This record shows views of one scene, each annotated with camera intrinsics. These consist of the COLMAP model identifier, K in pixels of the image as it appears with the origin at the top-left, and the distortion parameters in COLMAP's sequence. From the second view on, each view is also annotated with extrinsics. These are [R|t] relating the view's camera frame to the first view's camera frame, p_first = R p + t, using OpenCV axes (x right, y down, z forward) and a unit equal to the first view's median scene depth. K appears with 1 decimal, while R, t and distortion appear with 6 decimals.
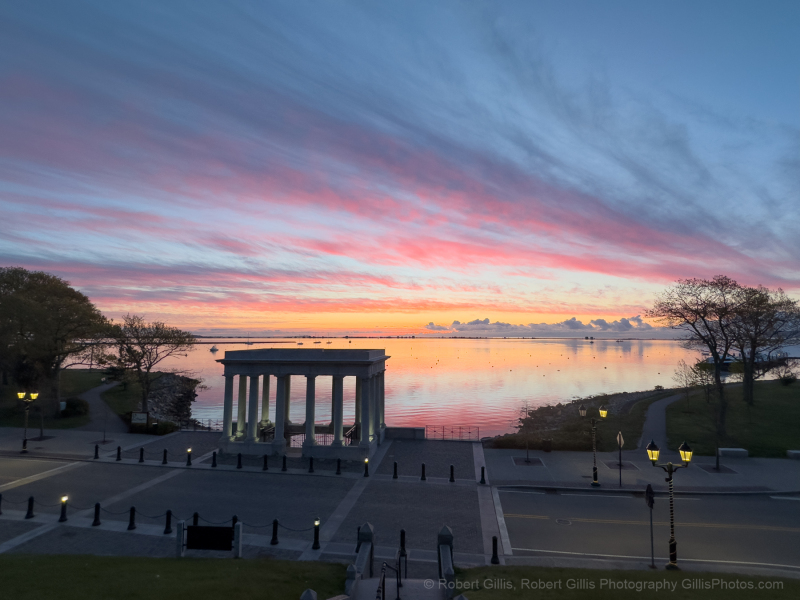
lens RADIAL K [[391.8, 0, 400.0], [0, 391.8, 300.0], [0, 0, 1]] dist [0.022339, -0.031610]
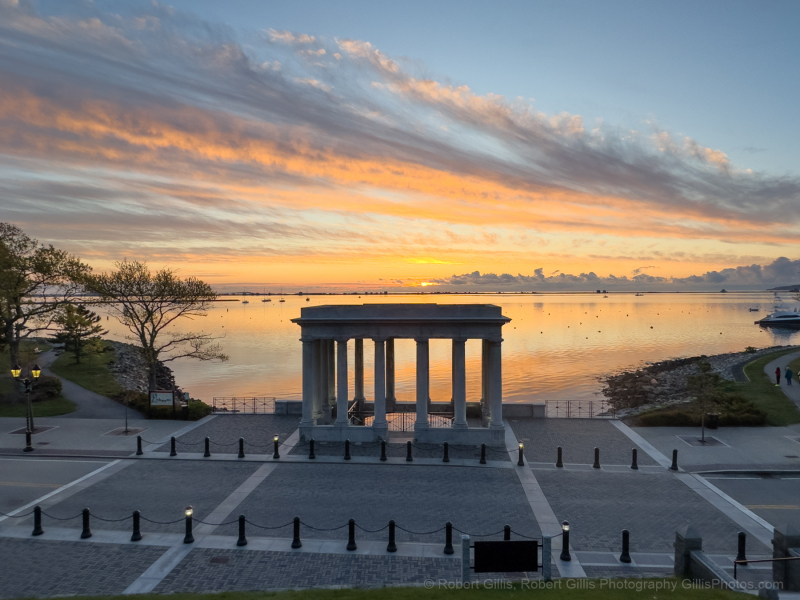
lens RADIAL K [[497.7, 0, 400.0], [0, 497.7, 300.0], [0, 0, 1]] dist [0.021754, -0.039590]
pose [[0.998205, -0.009905, 0.059063, -0.332182], [0.003427, 0.994058, 0.108796, 0.015236], [-0.059790, -0.108398, 0.992308, 0.066581]]
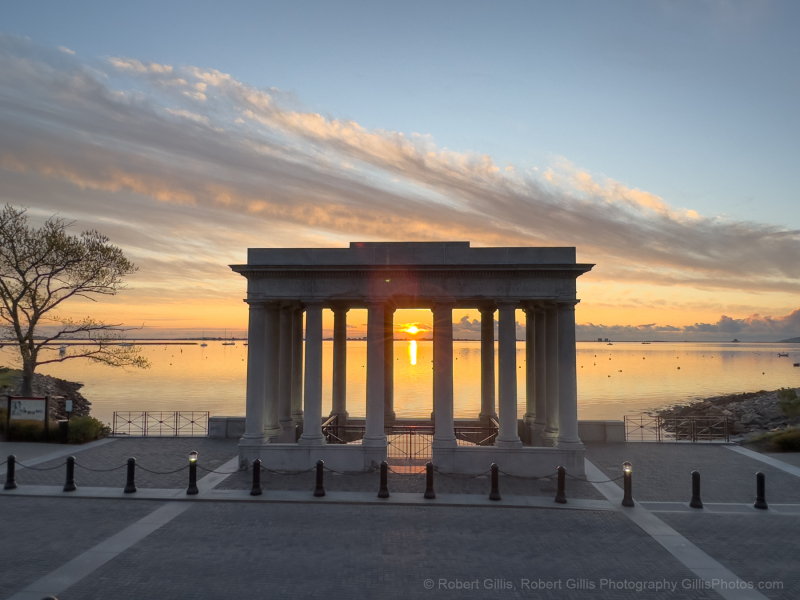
lens RADIAL K [[557.7, 0, 400.0], [0, 557.7, 300.0], [0, 0, 1]] dist [0.024400, -0.044780]
pose [[0.995643, 0.007973, 0.092906, -0.348983], [-0.010483, 0.999592, 0.026564, 0.180911], [-0.092657, -0.027422, 0.995320, 0.362093]]
